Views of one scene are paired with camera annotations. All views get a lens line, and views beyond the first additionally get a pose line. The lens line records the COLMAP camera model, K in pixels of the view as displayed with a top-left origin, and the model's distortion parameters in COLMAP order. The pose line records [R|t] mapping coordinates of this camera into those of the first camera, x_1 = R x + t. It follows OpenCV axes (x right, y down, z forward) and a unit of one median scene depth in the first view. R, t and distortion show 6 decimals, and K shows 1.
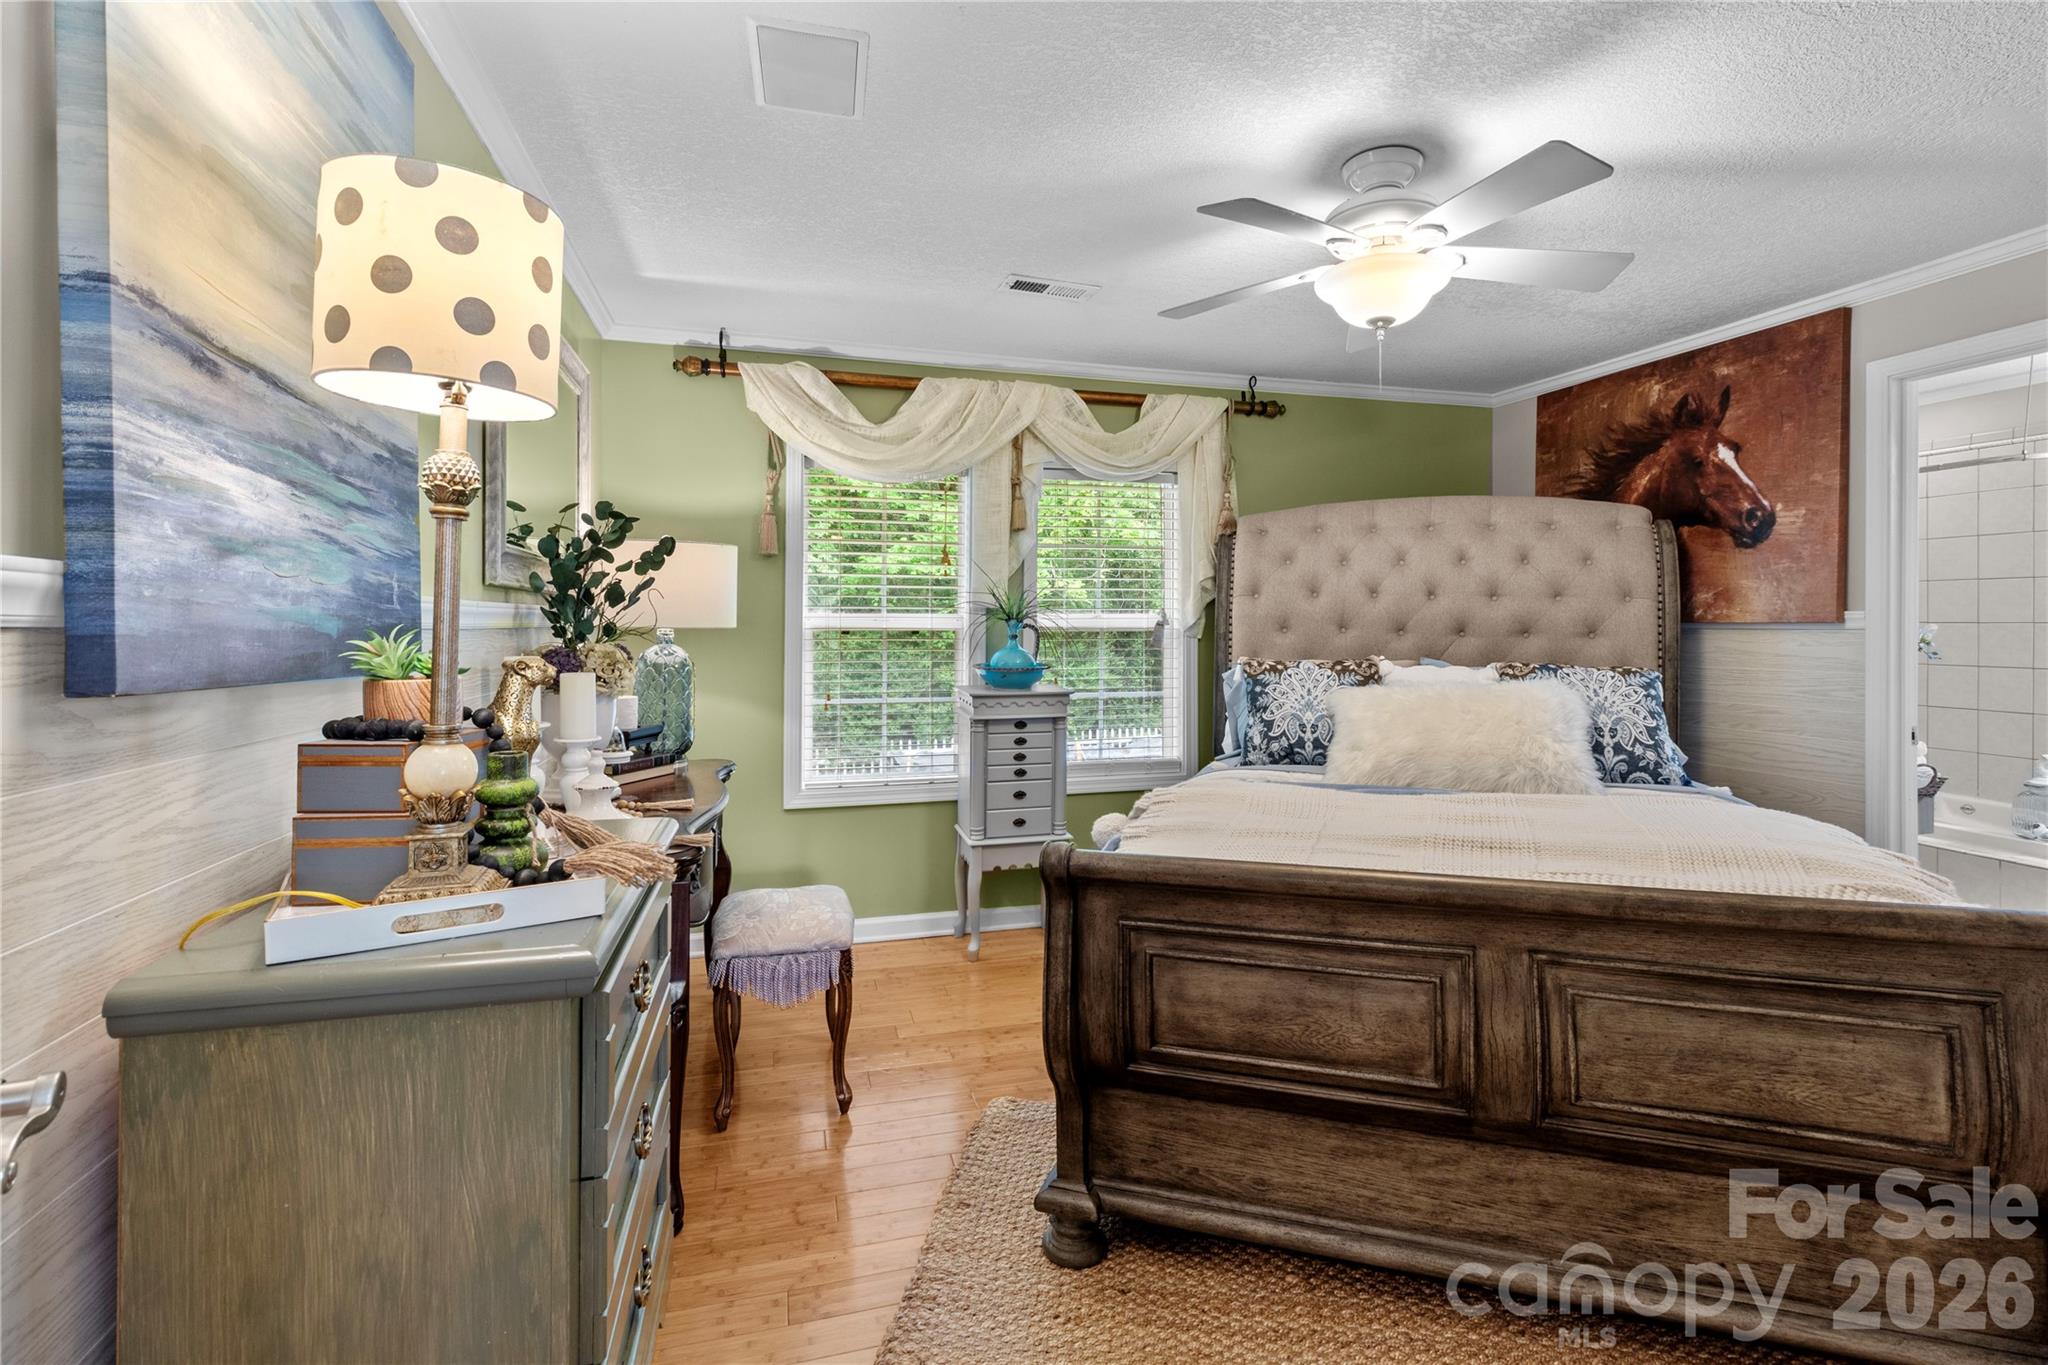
lens RADIAL K [[950.9, 0, 1045.2], [0, 950.9, 615.3], [0, 0, 1]] dist [-0.000598, 0.002322]
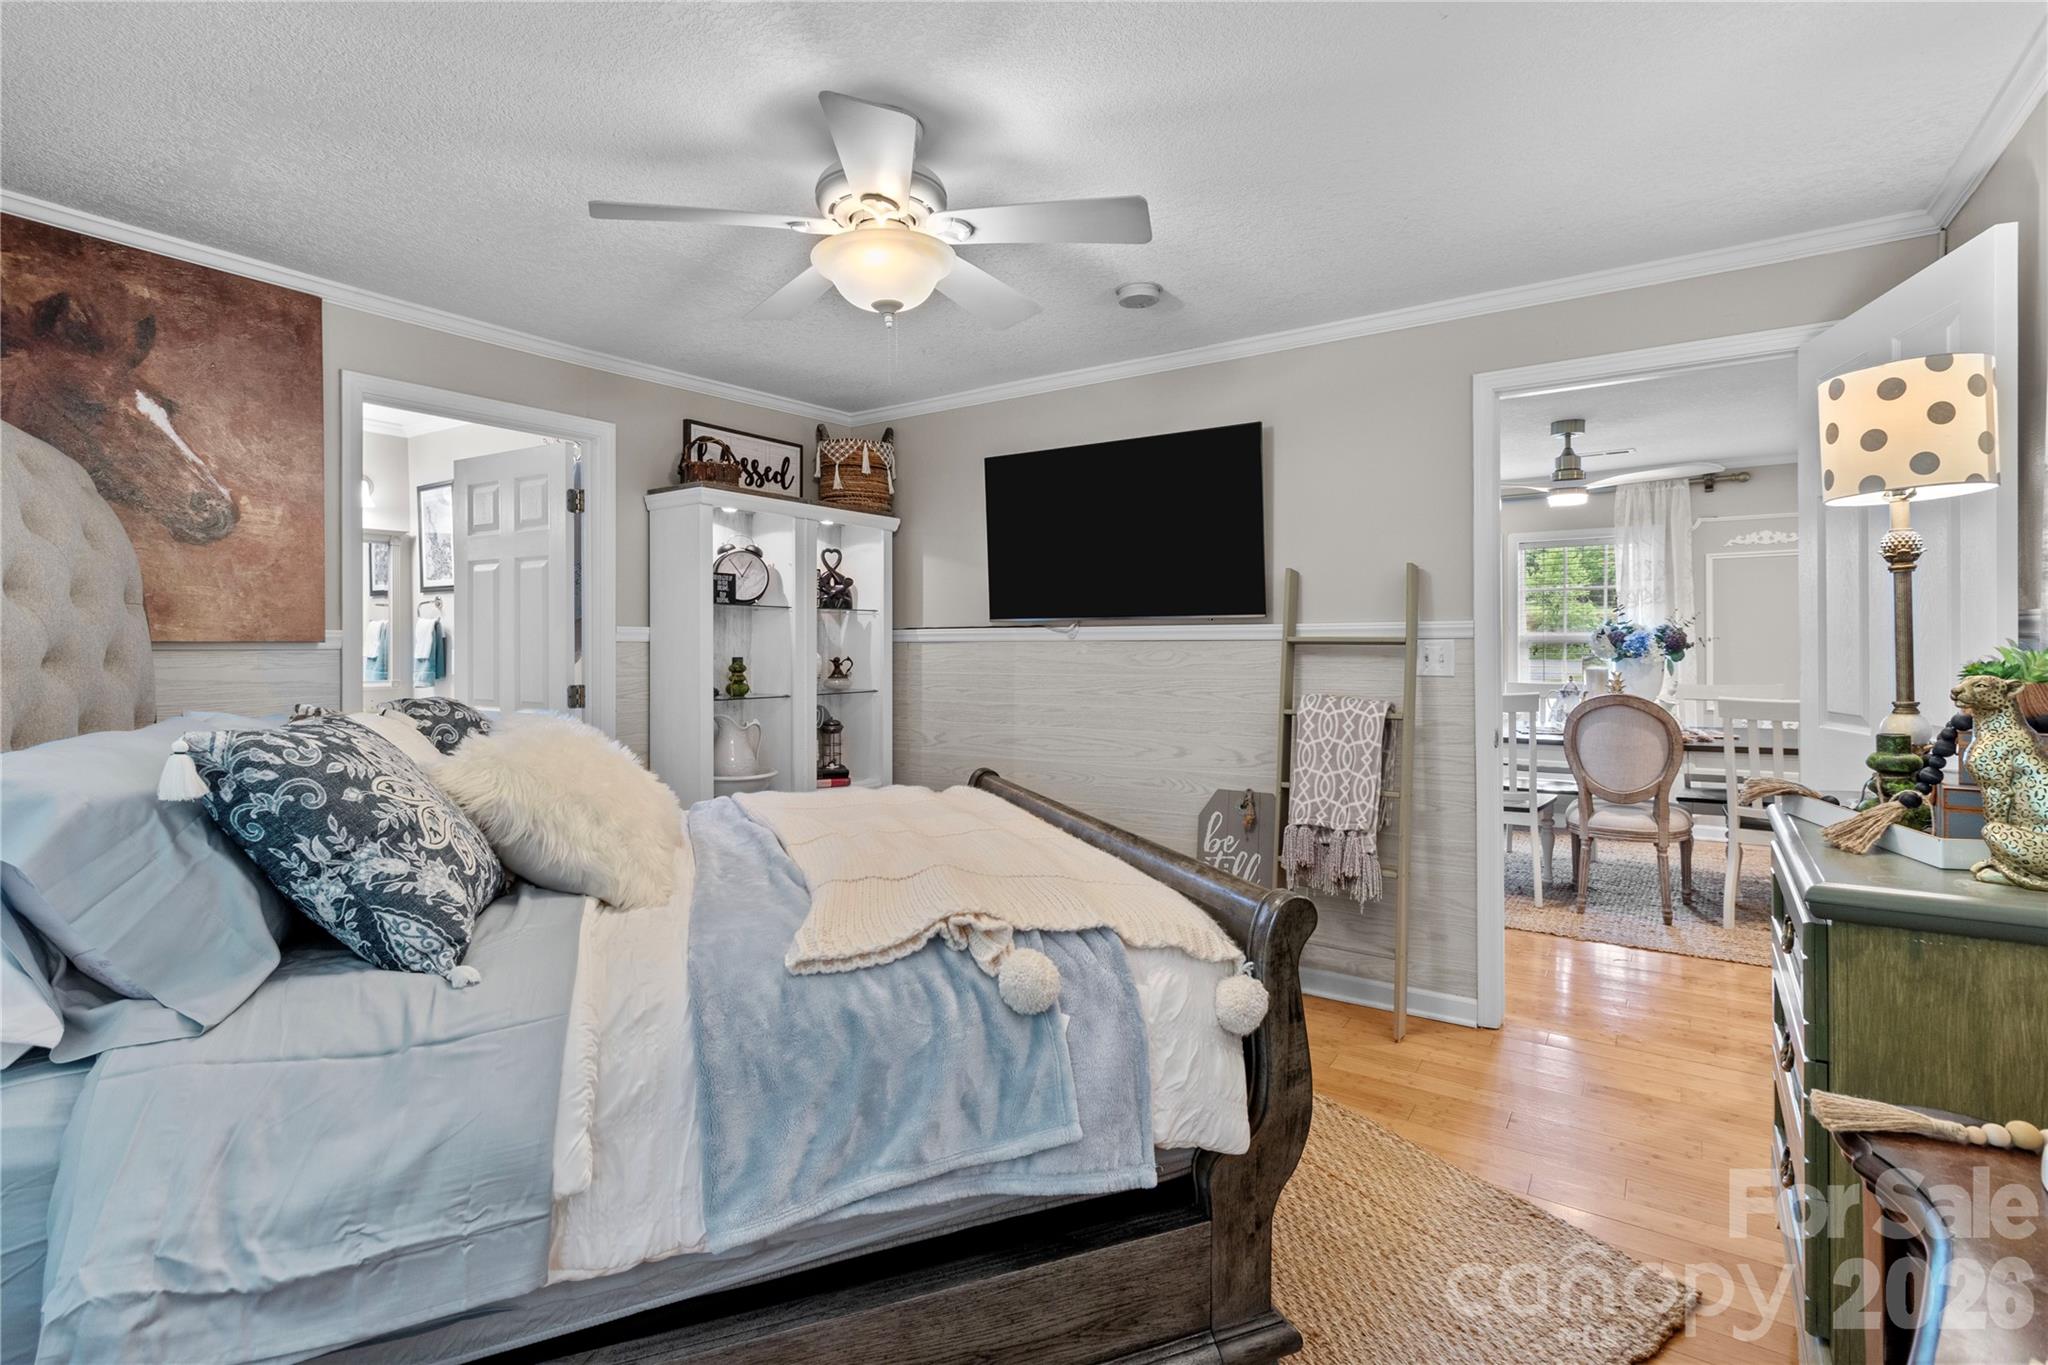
lens RADIAL K [[950.9, 0, 1022.5], [0, 950.9, 642.0], [0, 0, 1]] dist [-0.000598, 0.002322]
pose [[-0.623818, 0.002016, 0.781567, -0.335356], [-0.005247, 0.999963, -0.006767, 0.011766], [-0.781552, -0.008322, -0.623785, 1.179585]]
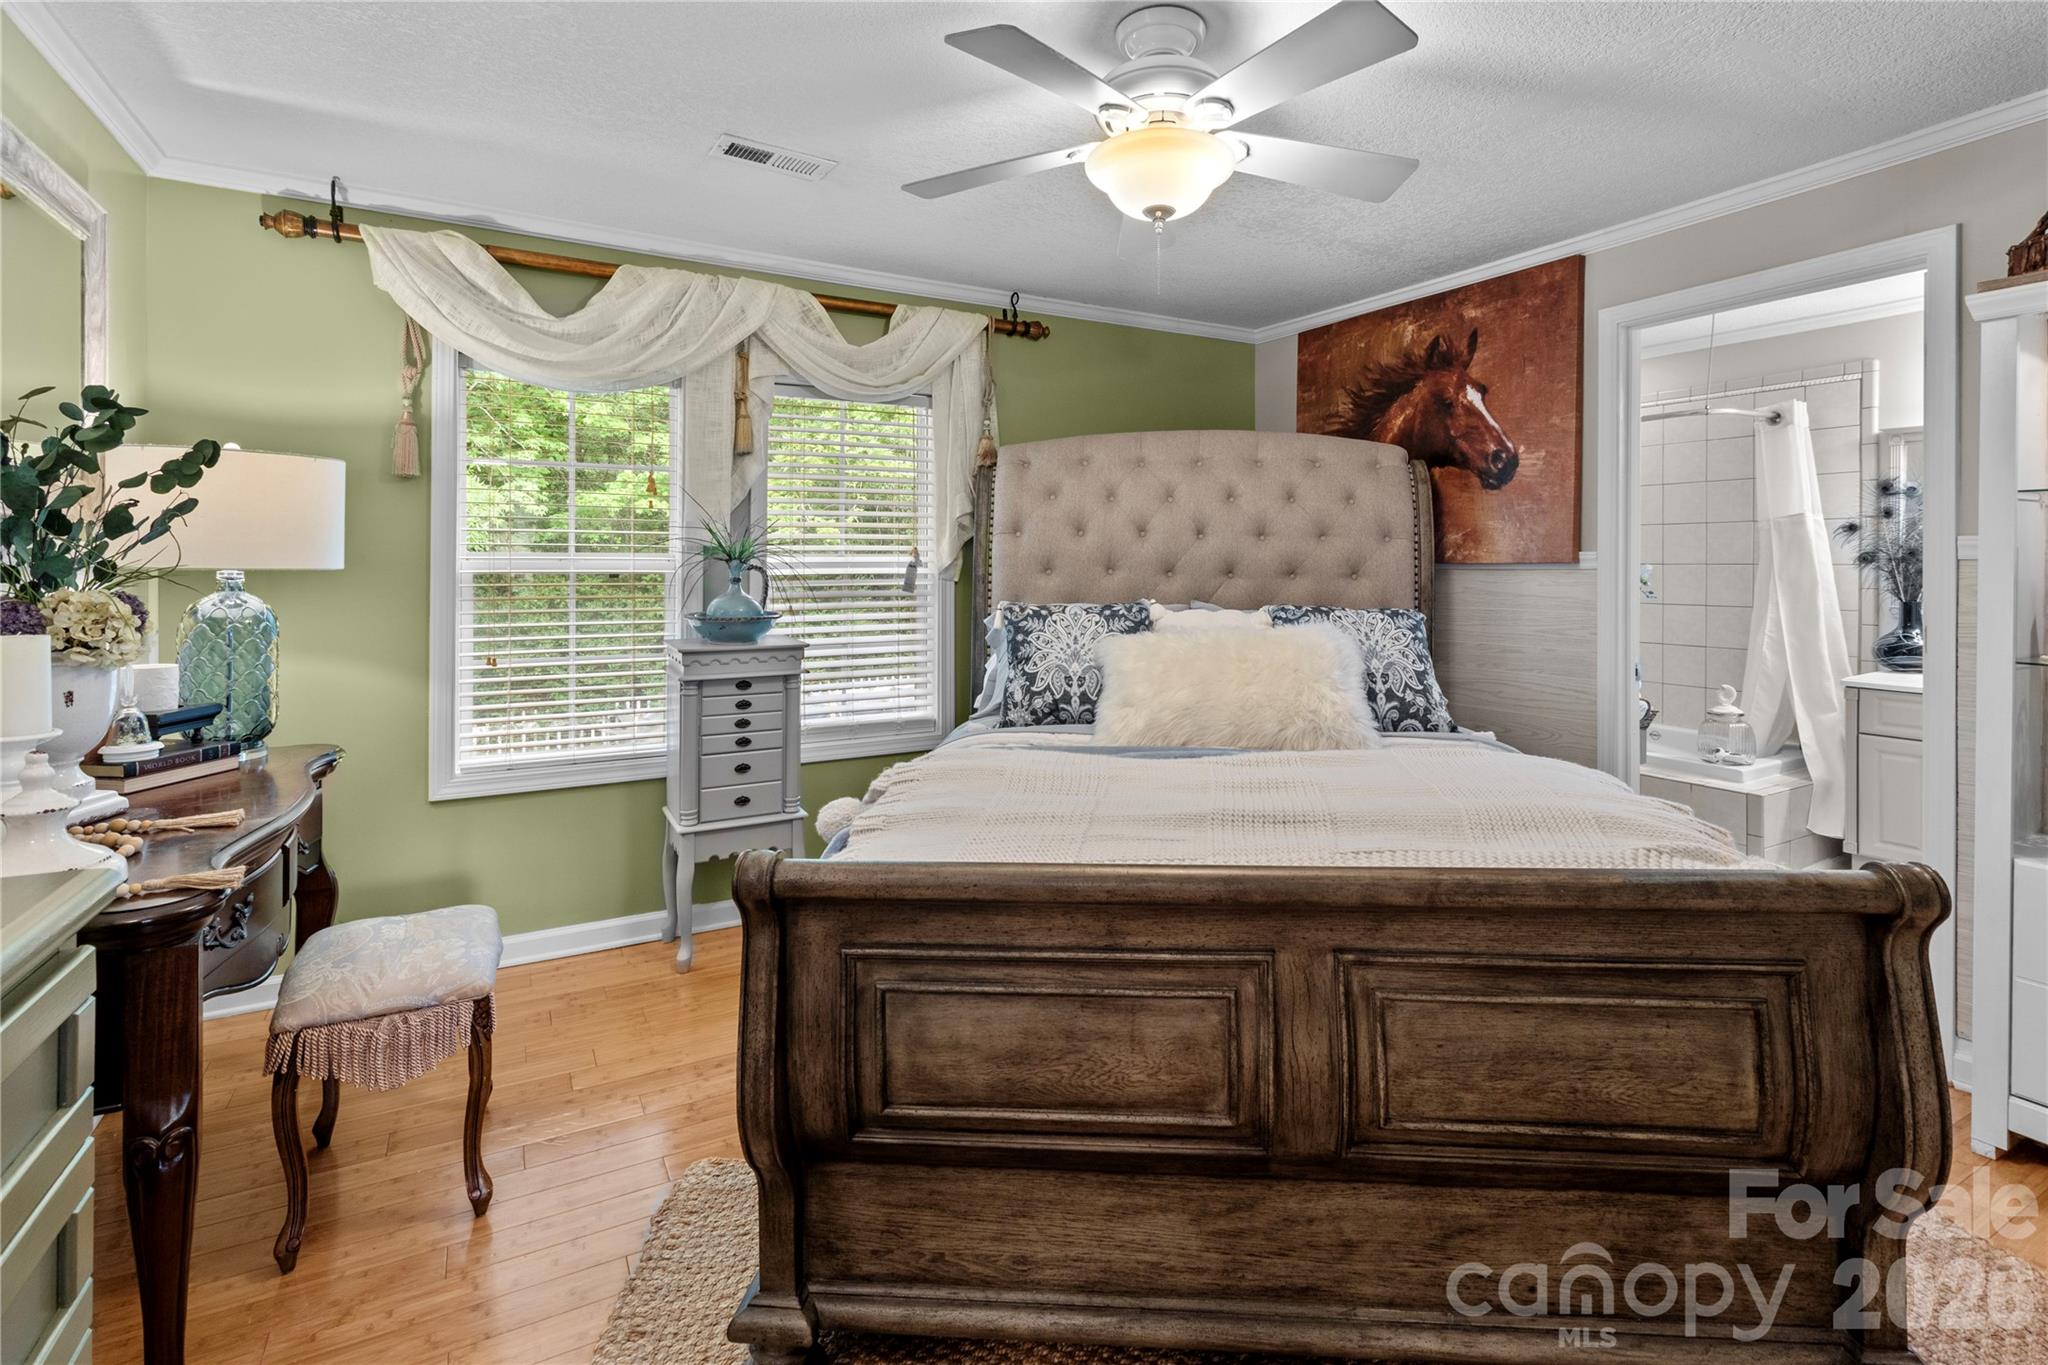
lens RADIAL K [[950.9, 0, 1019.6], [0, 950.9, 572.4], [0, 0, 1]] dist [-0.000598, 0.002322]
pose [[0.976155, -0.002271, 0.217062, 0.035093], [-0.000615, 0.999912, 0.013225, 0.005287], [-0.217073, -0.013043, 0.976068, 0.151418]]
